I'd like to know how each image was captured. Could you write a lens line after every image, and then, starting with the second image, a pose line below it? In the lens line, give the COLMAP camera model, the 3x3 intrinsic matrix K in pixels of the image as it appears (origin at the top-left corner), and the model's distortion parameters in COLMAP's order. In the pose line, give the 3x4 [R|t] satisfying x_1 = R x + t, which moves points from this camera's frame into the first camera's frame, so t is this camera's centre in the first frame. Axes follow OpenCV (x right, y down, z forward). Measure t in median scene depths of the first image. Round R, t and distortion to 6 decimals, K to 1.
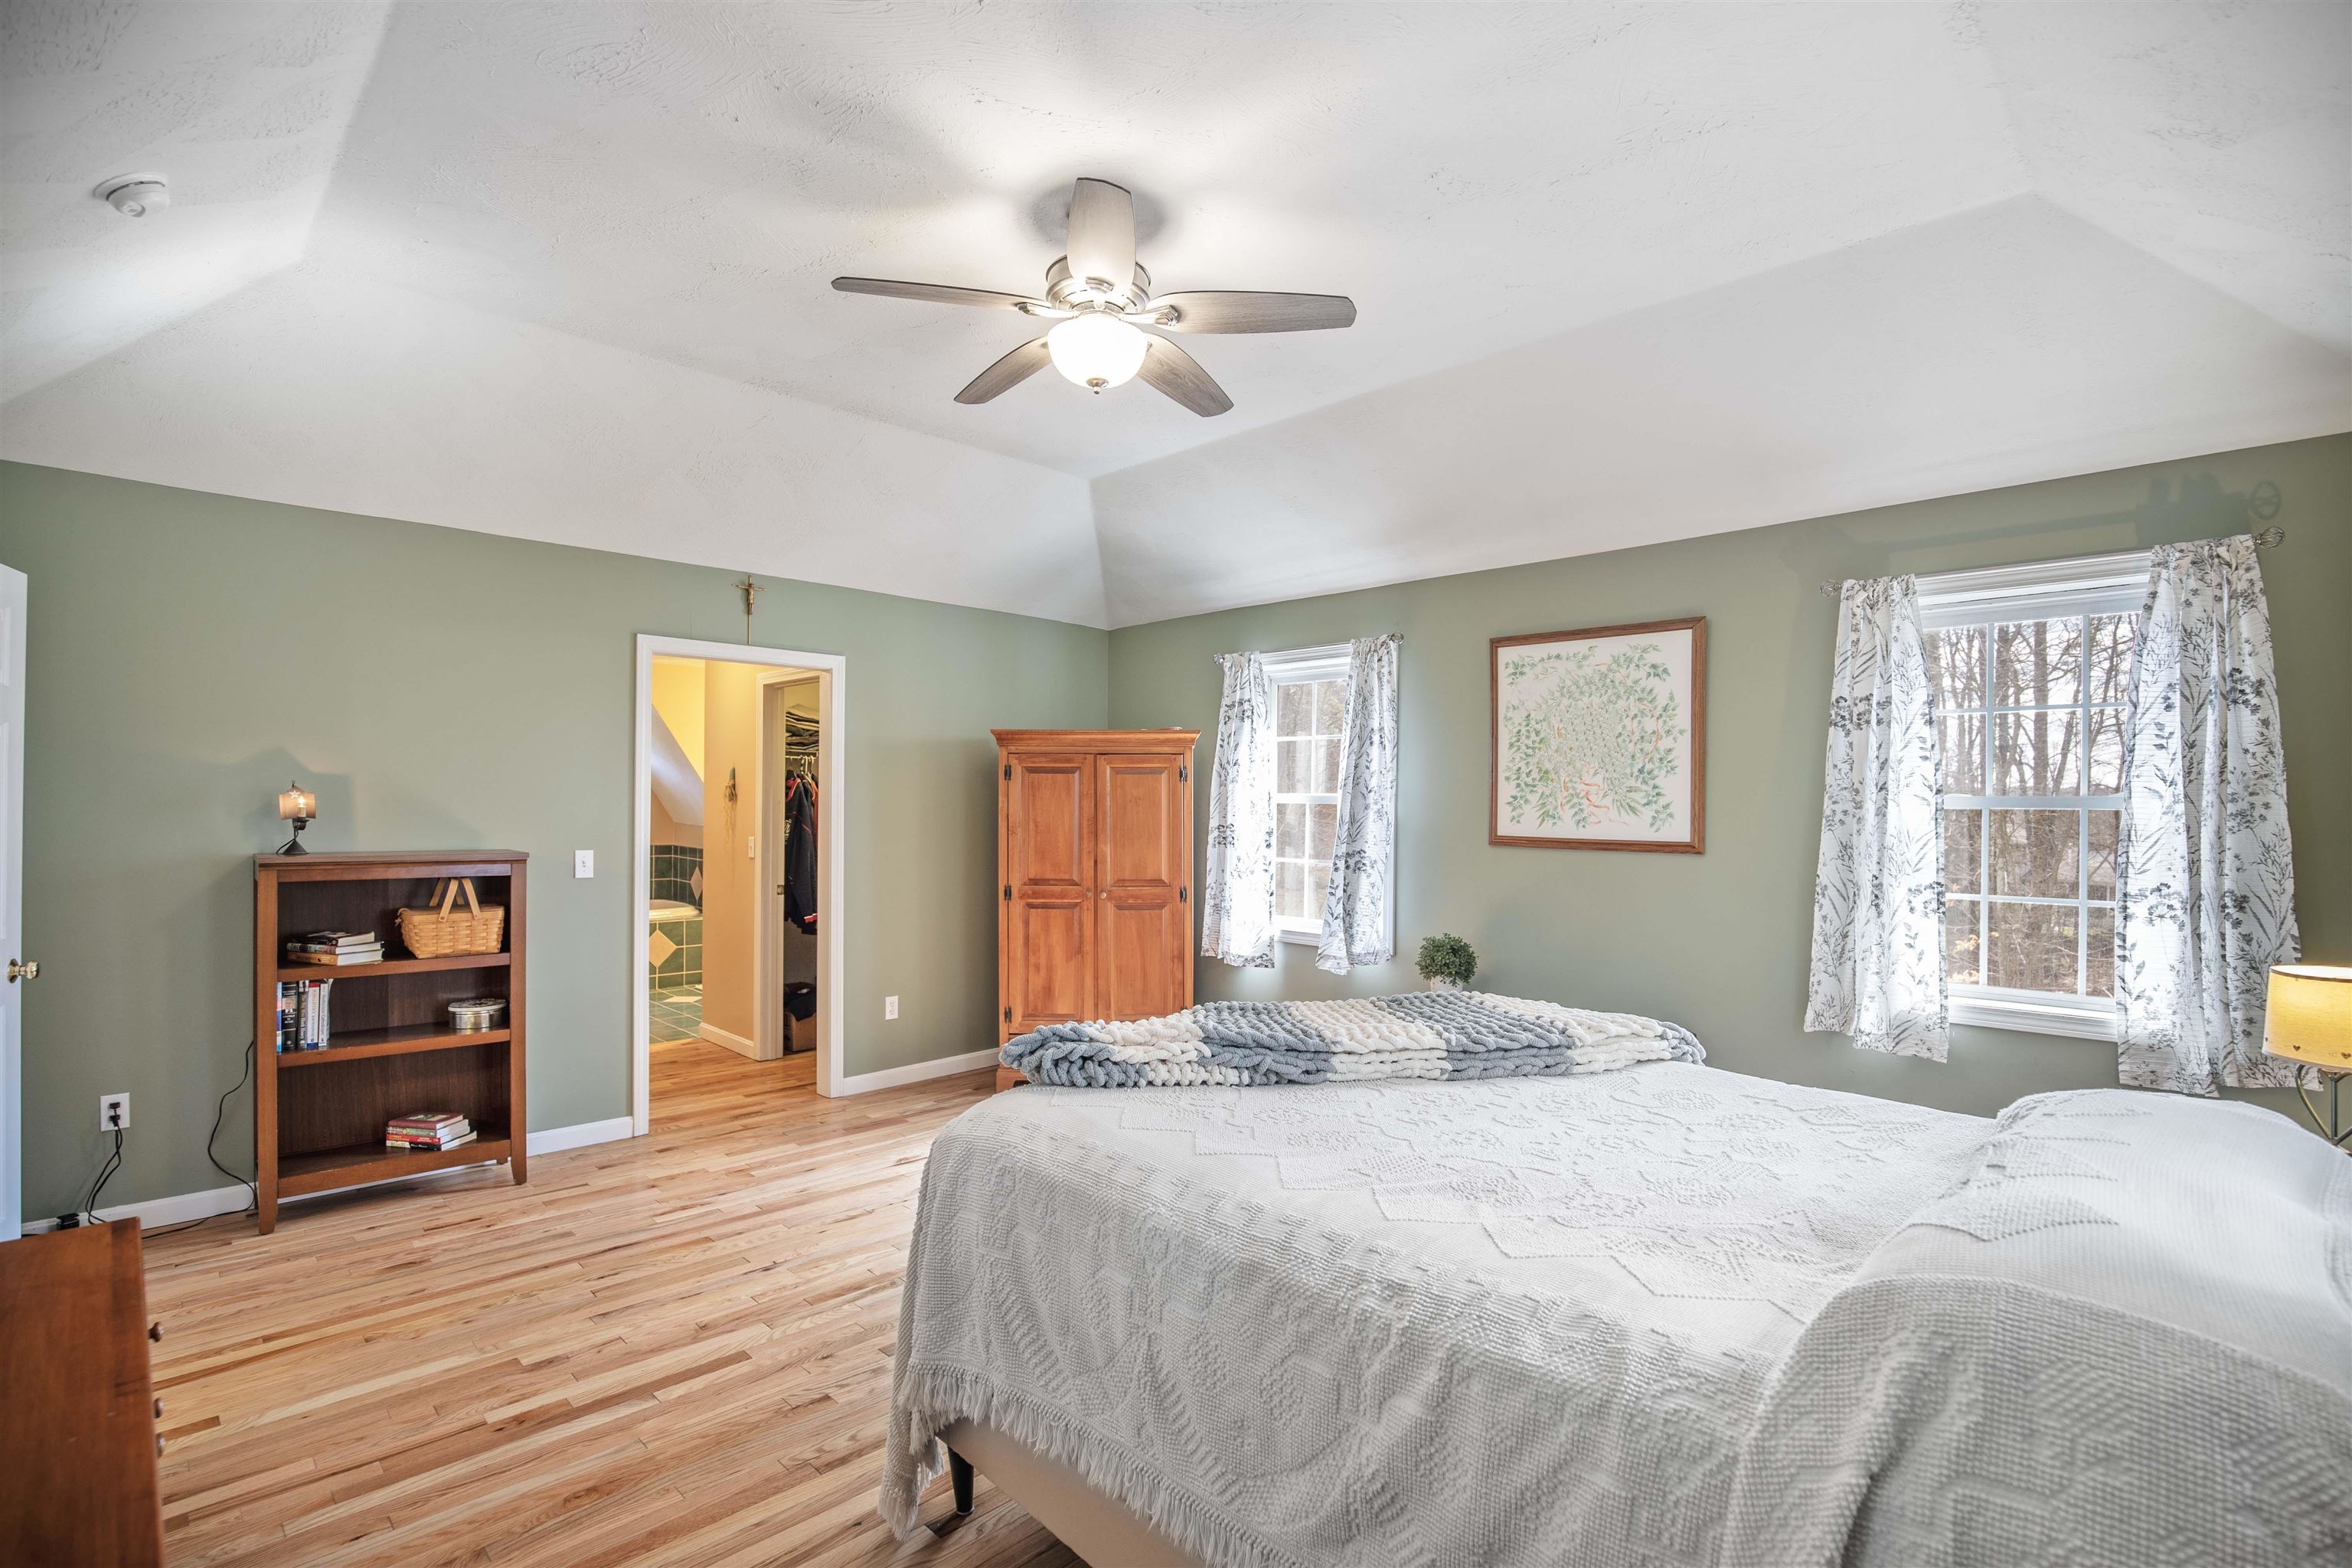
lens RADIAL K [[1092.9, 0, 1158.2], [0, 1092.9, 792.5], [0, 0, 1]] dist [-0.029172, 0.002601]
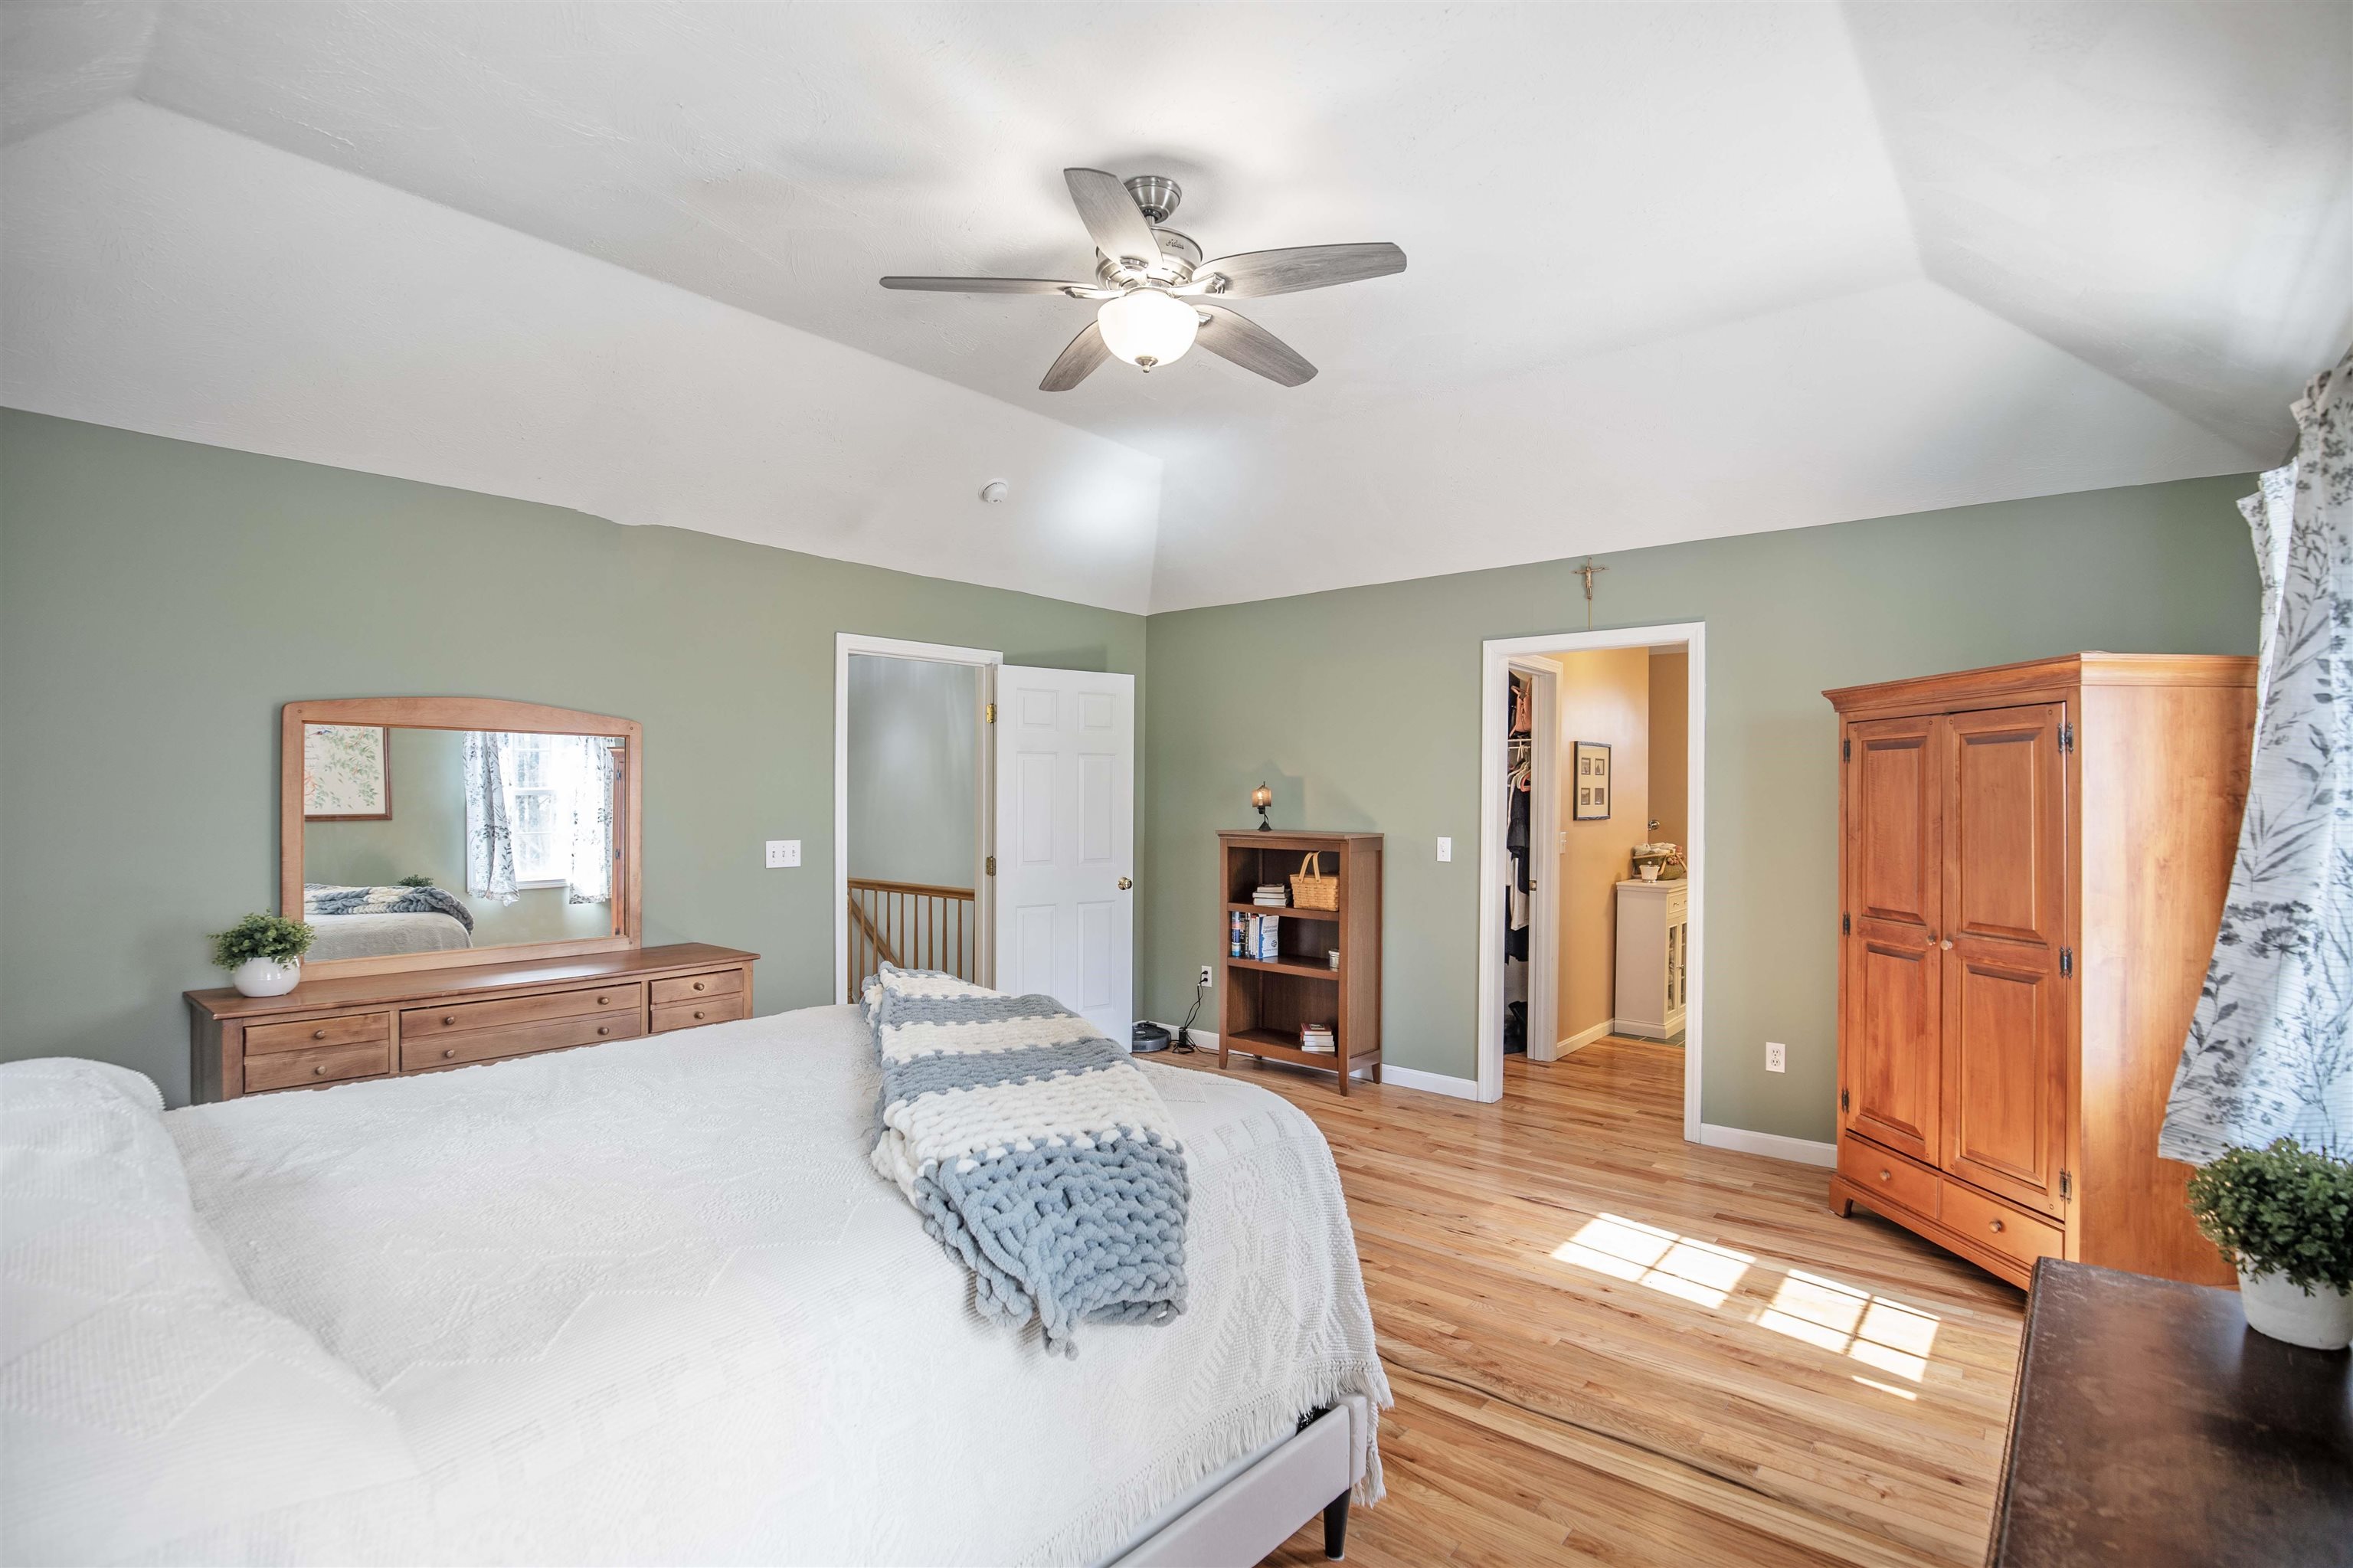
lens RADIAL K [[1093.4, 0, 1159.8], [0, 1093.4, 795.2], [0, 0, 1]] dist [-0.029172, 0.002601]
pose [[0.088261, -0.005231, -0.996084, 0.545926], [0.006579, 0.999967, -0.004668, 0.010967], [0.996076, -0.006141, 0.088292, 0.546266]]
